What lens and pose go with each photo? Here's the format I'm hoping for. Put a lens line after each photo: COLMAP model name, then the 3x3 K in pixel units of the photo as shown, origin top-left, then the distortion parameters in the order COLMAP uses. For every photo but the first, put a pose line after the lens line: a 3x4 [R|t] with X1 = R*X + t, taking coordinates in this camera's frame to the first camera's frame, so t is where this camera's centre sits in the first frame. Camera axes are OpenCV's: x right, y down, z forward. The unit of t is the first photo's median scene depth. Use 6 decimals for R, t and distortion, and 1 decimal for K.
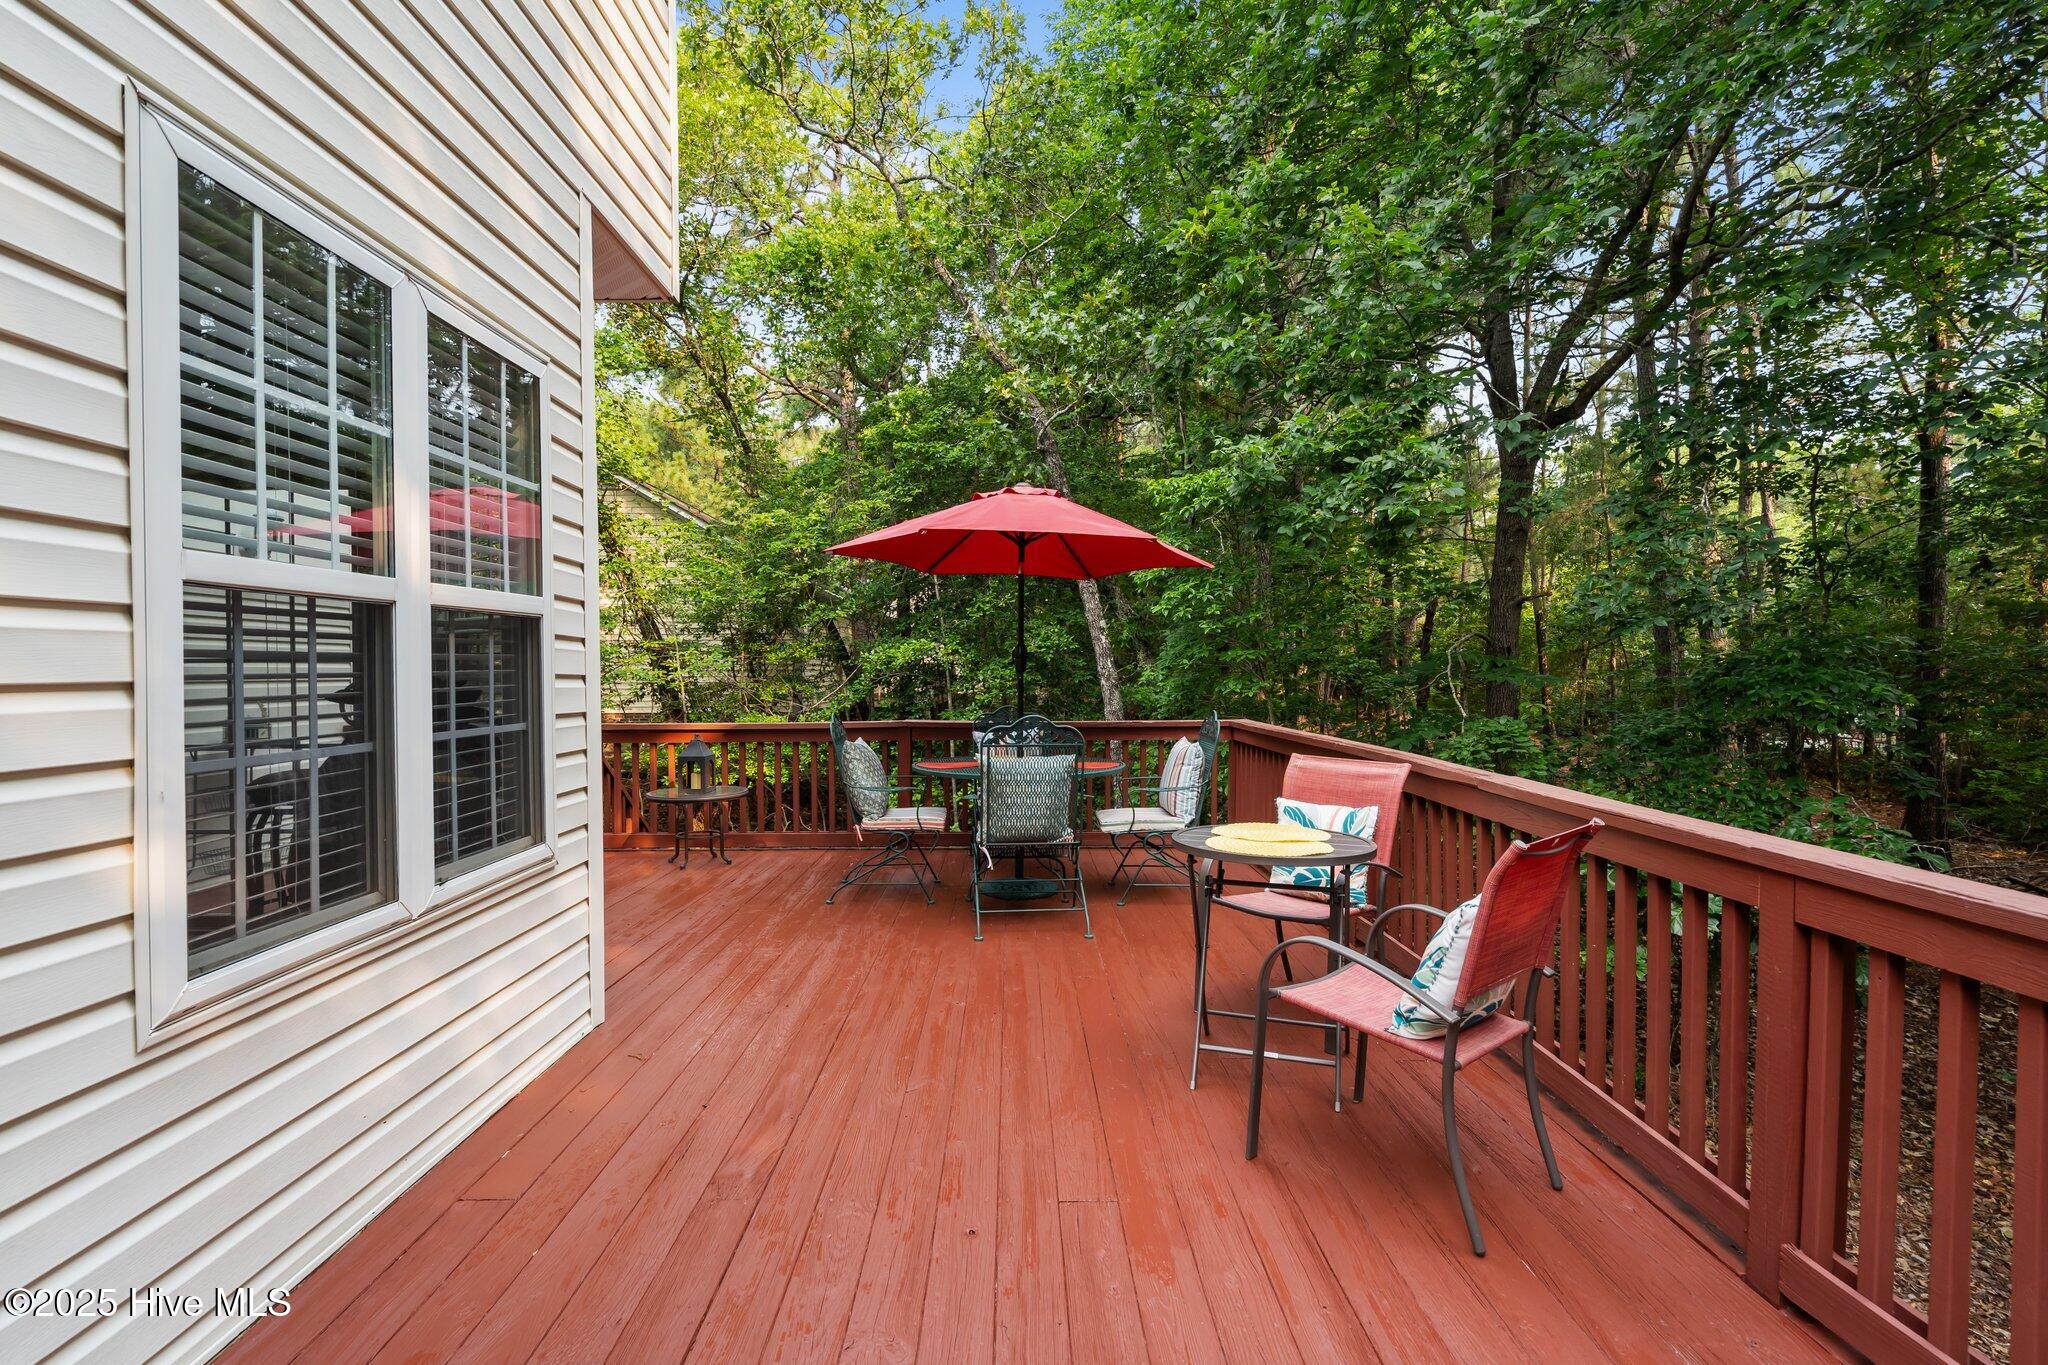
lens RADIAL K [[932.1, 0, 1000.9], [0, 932.1, 683.9], [0, 0, 1]] dist [0.003335, 0.000785]
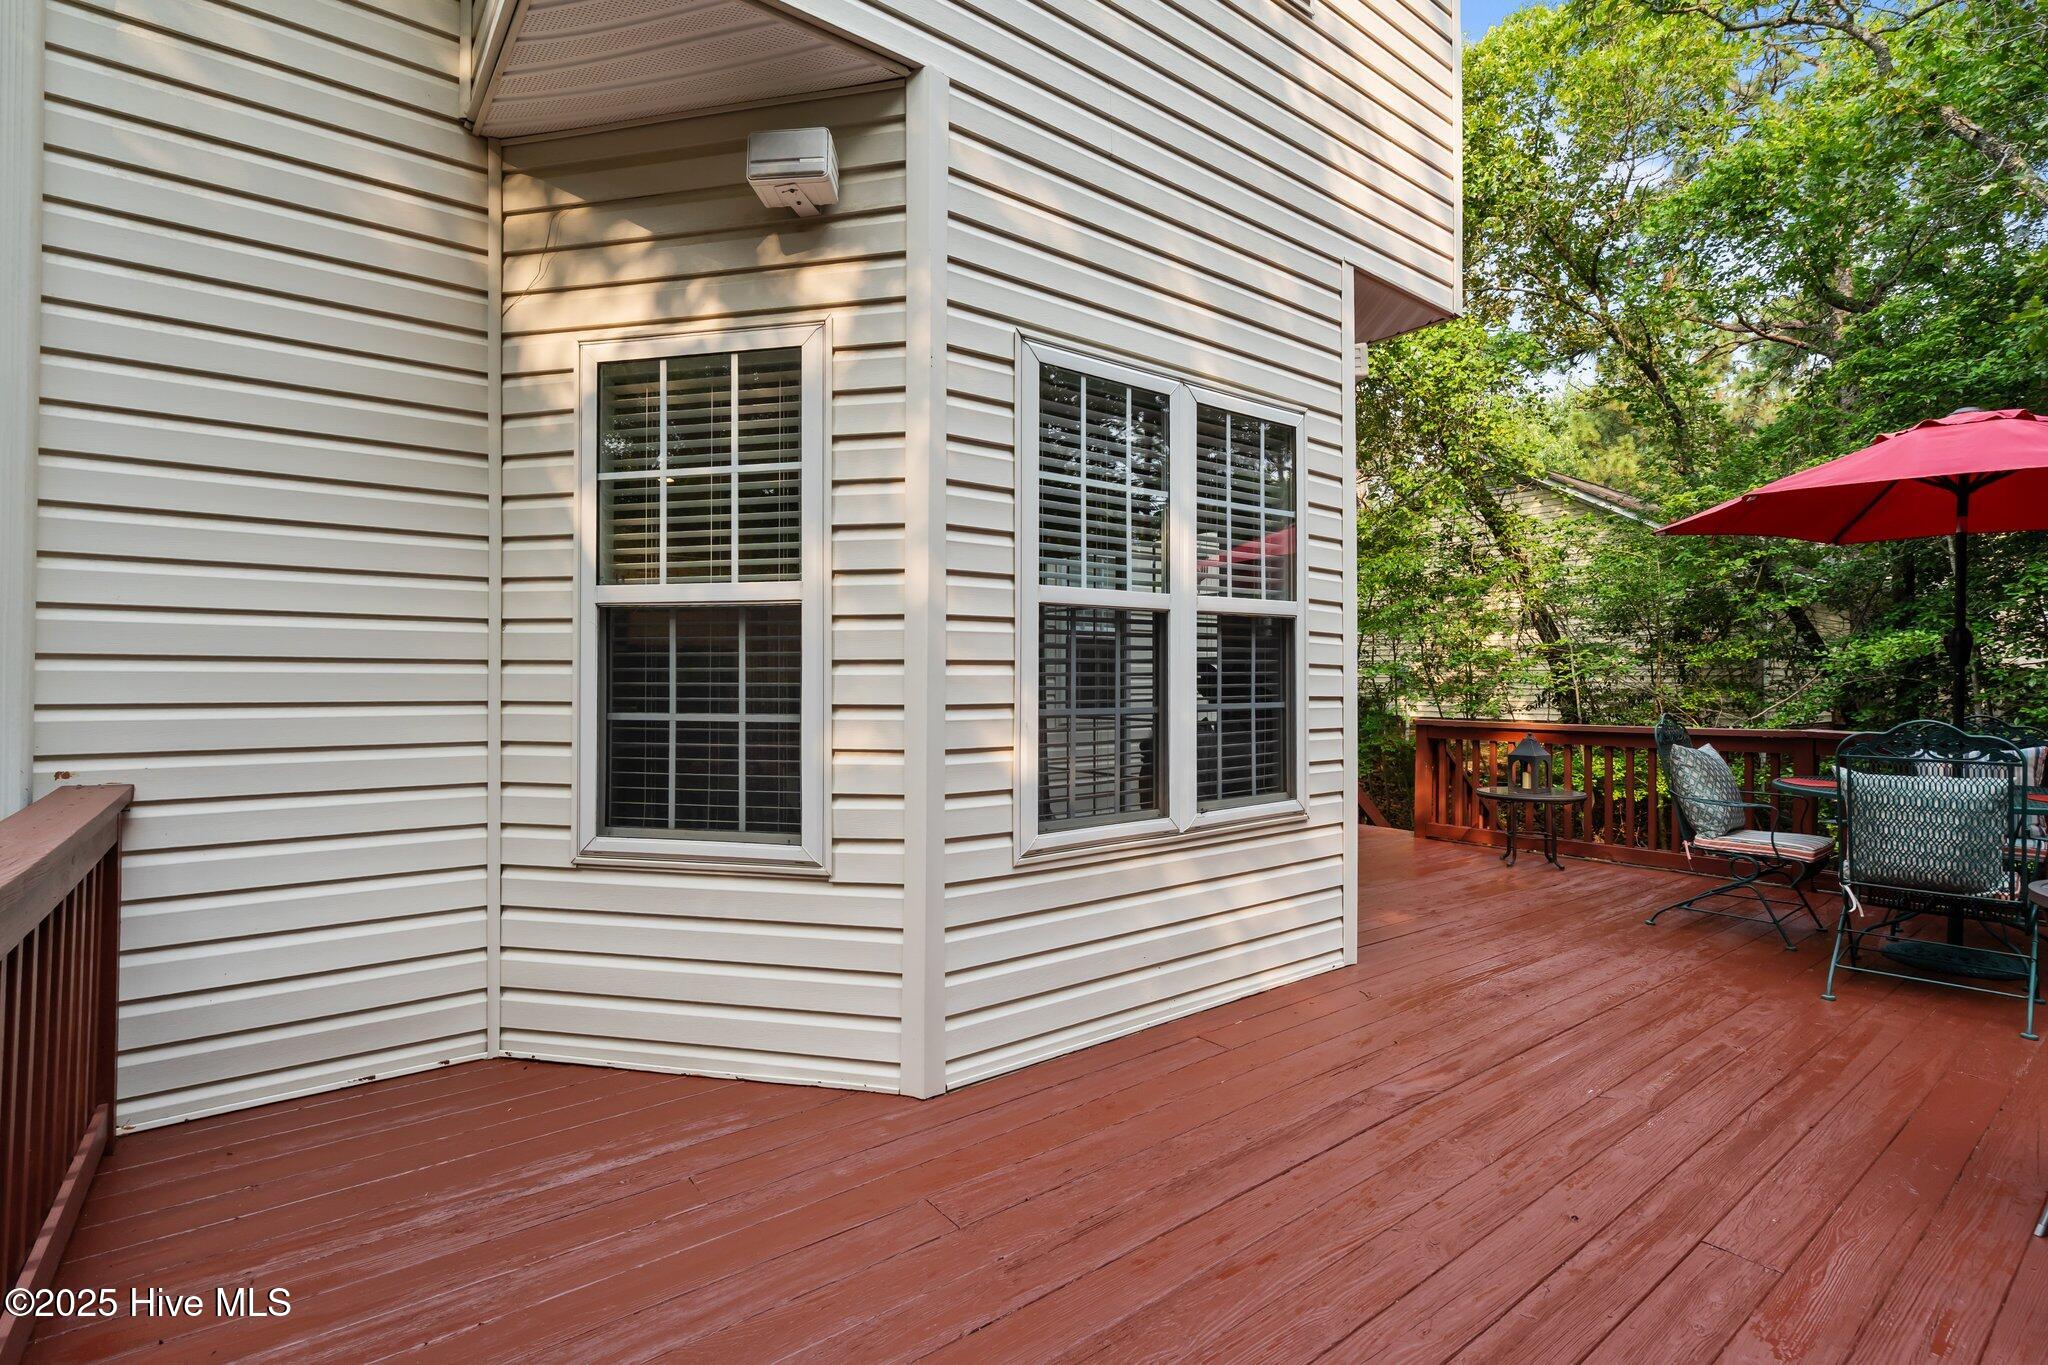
lens RADIAL K [[938.0, 0, 1045.2], [0, 938.0, 680.9], [0, 0, 1]] dist [0.003311, 0.000330]
pose [[0.629125, 0.004673, -0.777290, 0.178840], [-0.013874, 0.999890, -0.005219, 0.015887], [0.777180, 0.014068, 0.629120, -0.031187]]
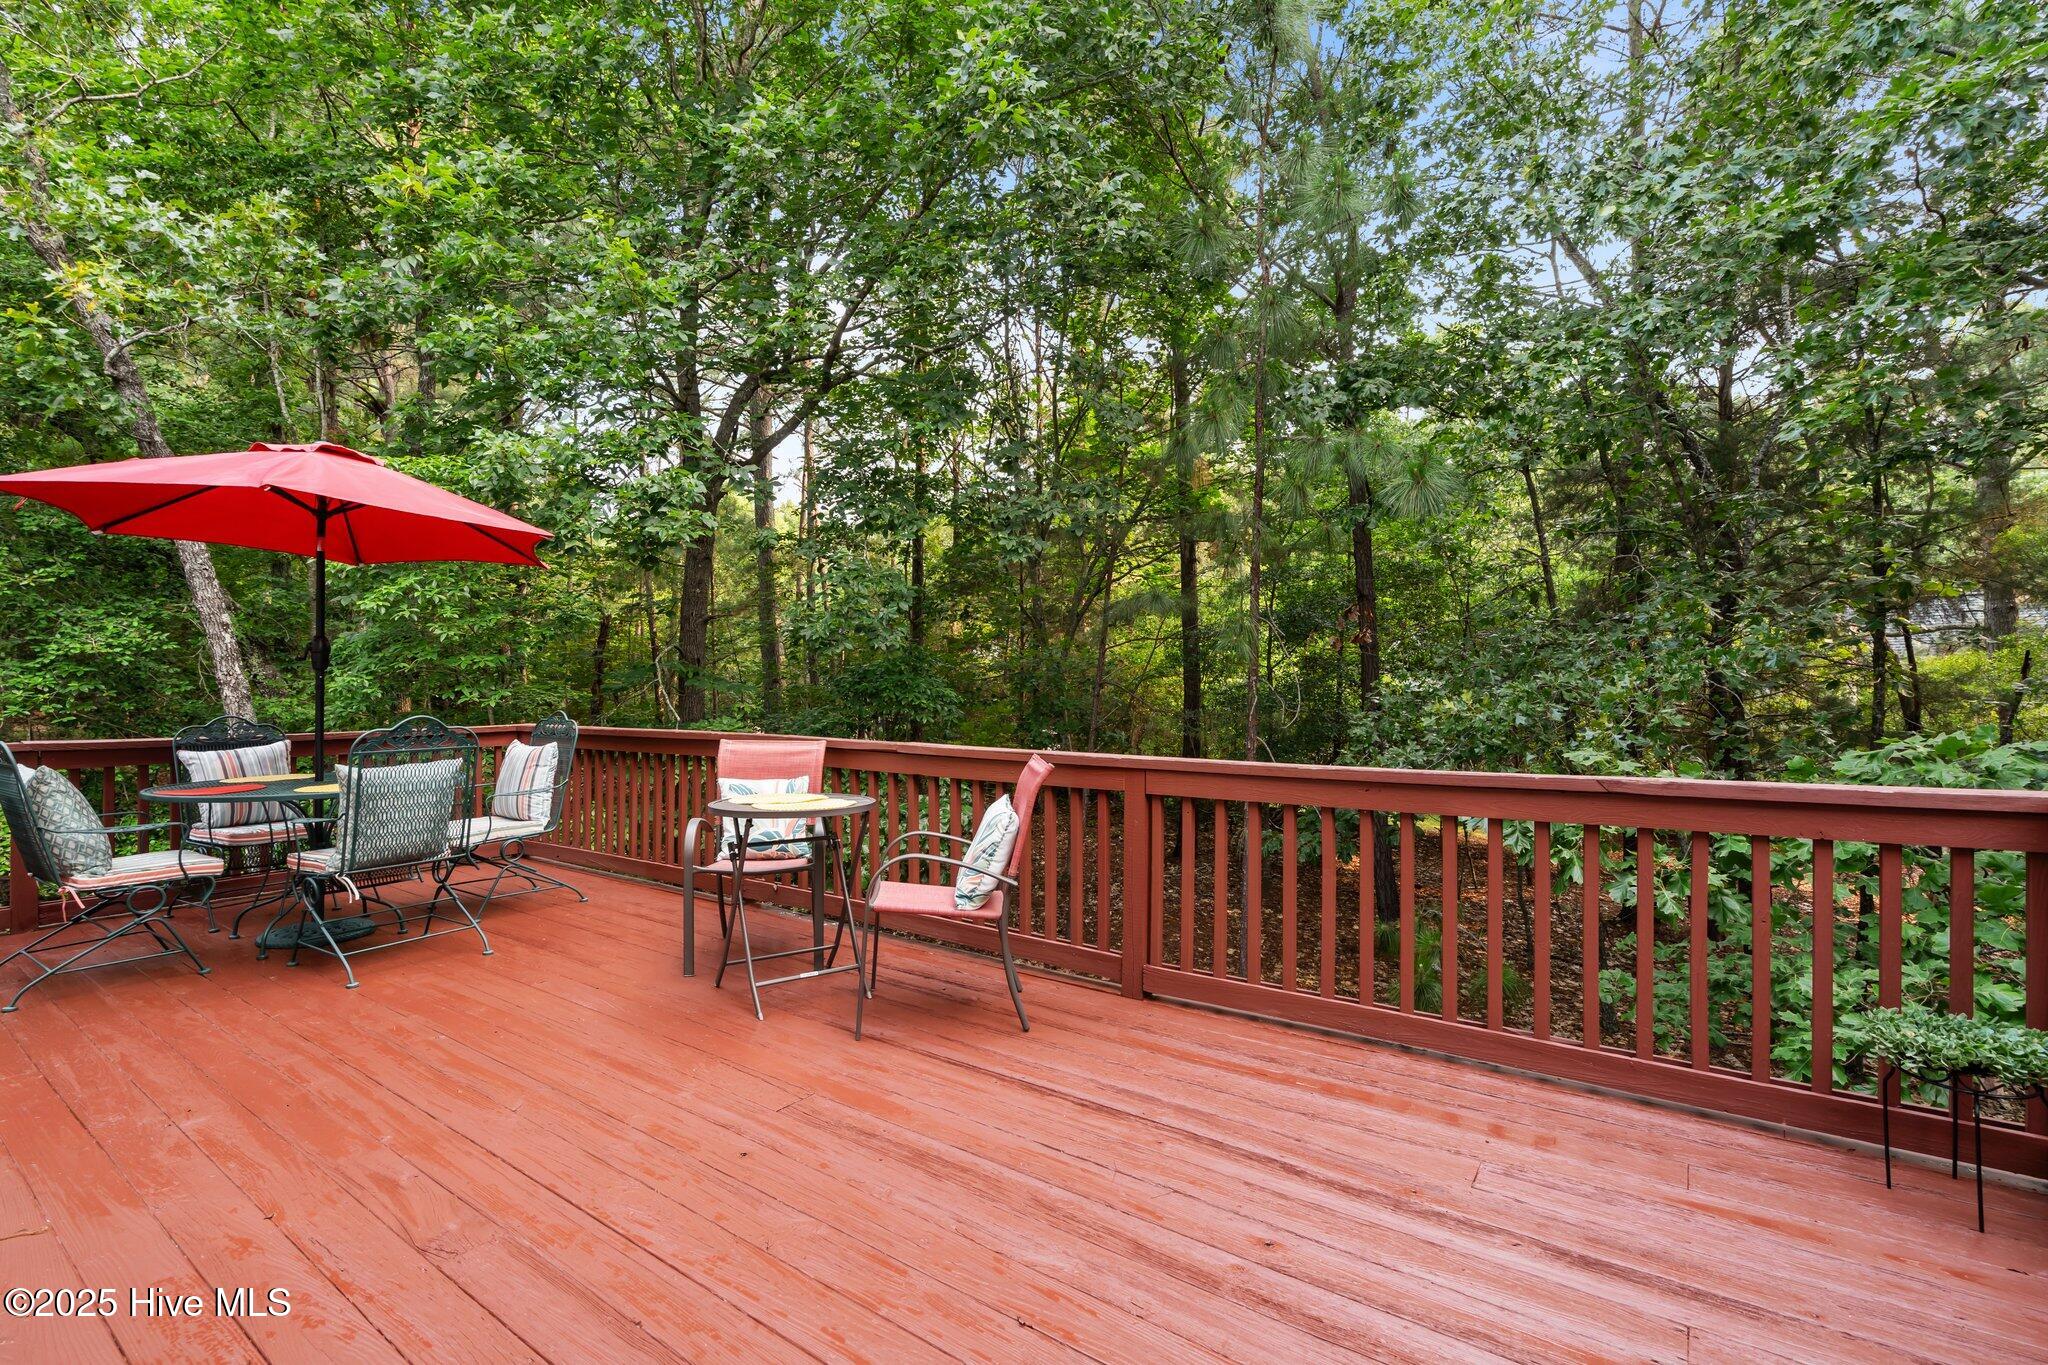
lens RADIAL K [[928.4, 0, 985.7], [0, 928.4, 688.3], [0, 0, 1]] dist [-0.000647, -0.000098]
pose [[0.603223, -0.000396, 0.797573, -0.344894], [0.011074, 0.999908, -0.007879, 0.020828], [-0.797496, 0.013585, 0.603171, 0.046248]]
